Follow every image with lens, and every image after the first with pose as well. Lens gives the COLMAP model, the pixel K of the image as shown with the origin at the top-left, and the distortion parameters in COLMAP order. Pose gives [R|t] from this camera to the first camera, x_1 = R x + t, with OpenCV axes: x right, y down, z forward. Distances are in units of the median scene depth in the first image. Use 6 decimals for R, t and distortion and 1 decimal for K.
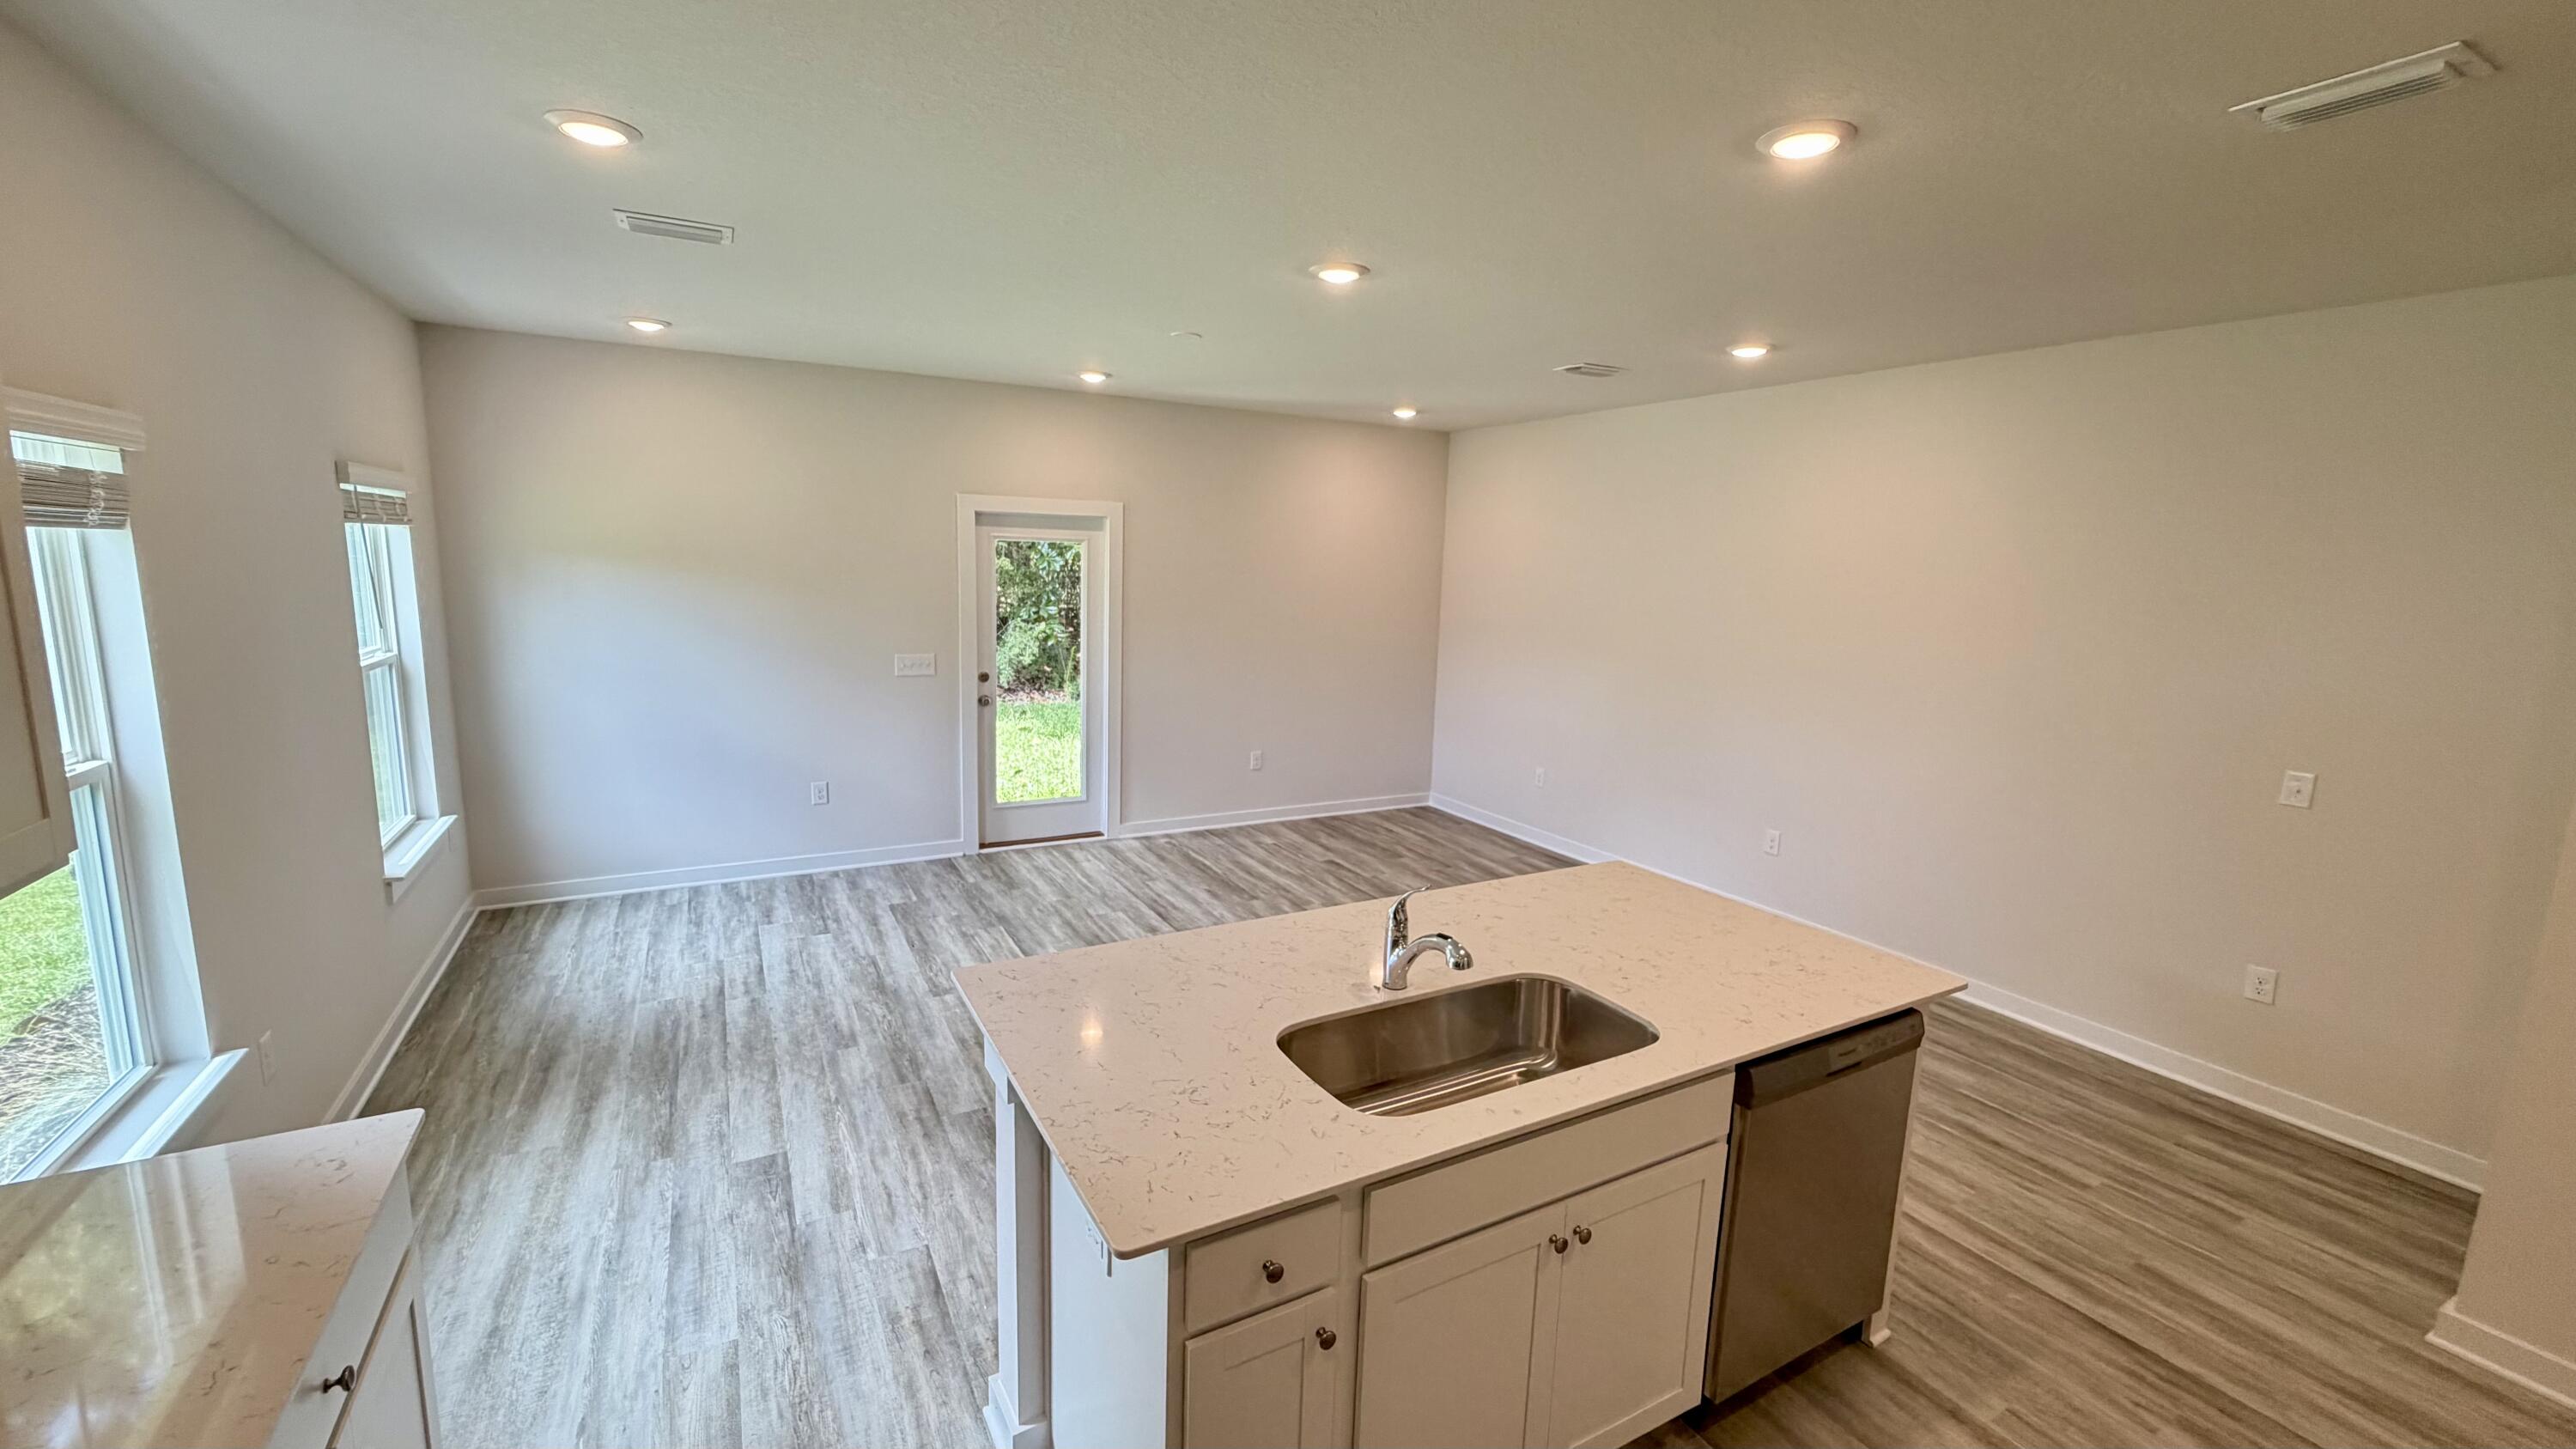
lens RADIAL K [[1027.3, 0, 1279.8], [0, 1027.3, 733.8], [0, 0, 1]] dist [0.000921, -0.000629]
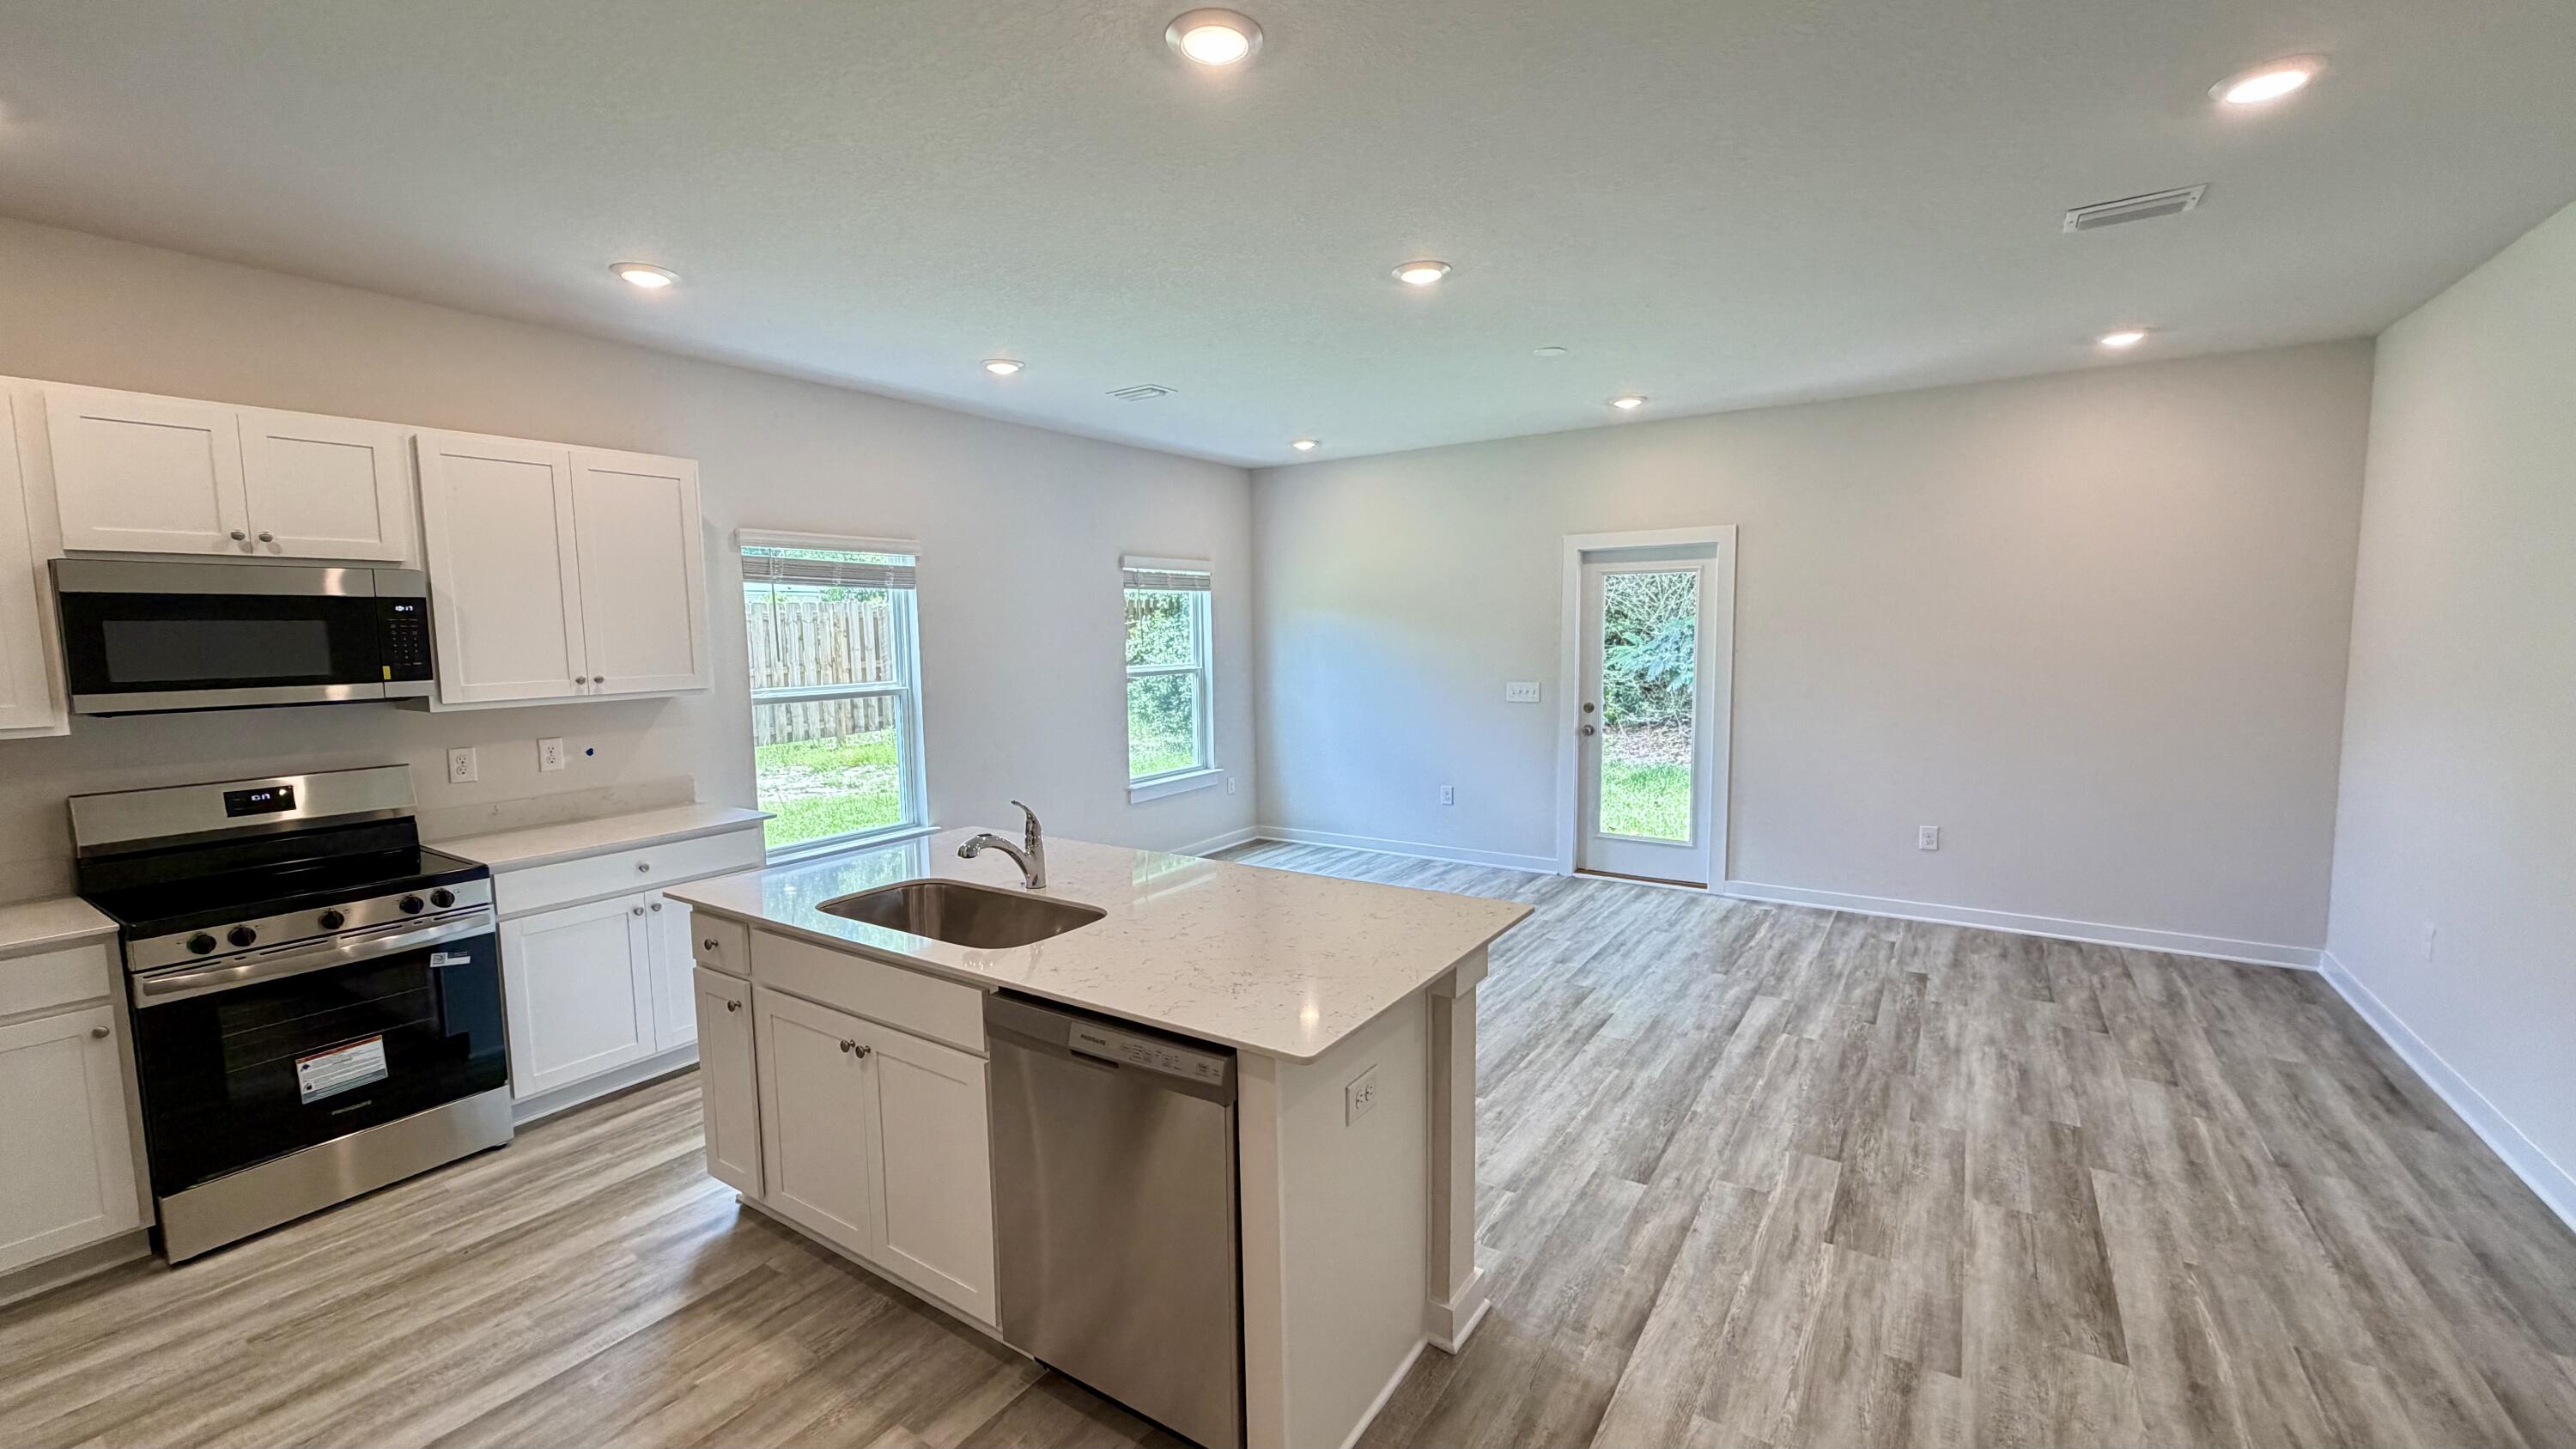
lens RADIAL K [[1027.3, 0, 1284.7], [0, 1027.3, 723.9], [0, 0, 1]] dist [0.000921, -0.000629]
pose [[0.461106, 0.047499, -0.886073, 0.504768], [-0.122505, 0.992412, -0.010551, 0.010349], [0.878848, 0.113413, 0.463426, 0.252576]]
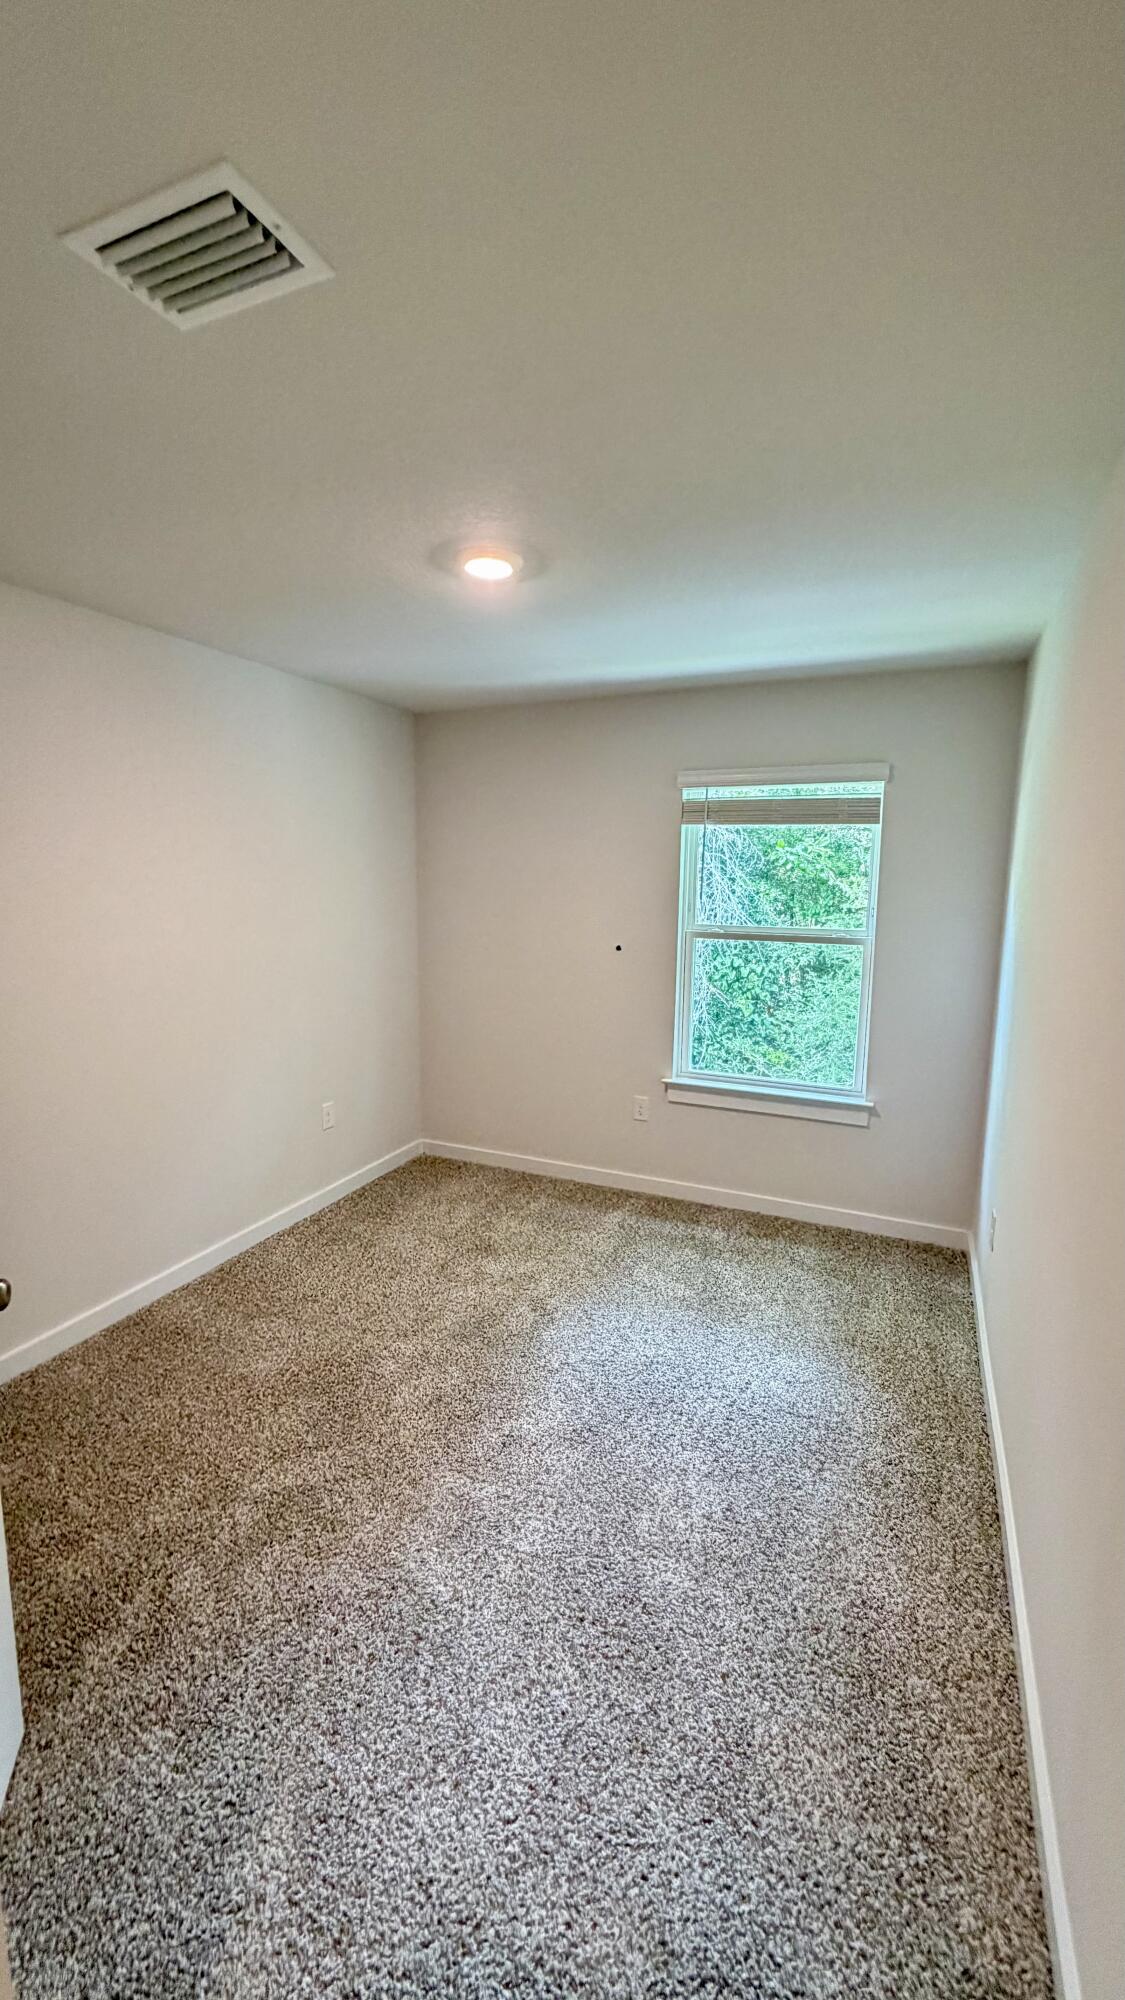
lens RADIAL K [[797.5, 0, 561.1], [0, 797.5, 997.1], [0, 0, 1]] dist [0.000921, -0.000629]
pose [[-0.802526, 0.060199, -0.593572, 0.115341], [-0.132606, 0.952013, 0.275839, -0.082257], [0.581694, 0.300079, -0.756032, 0.701843]]
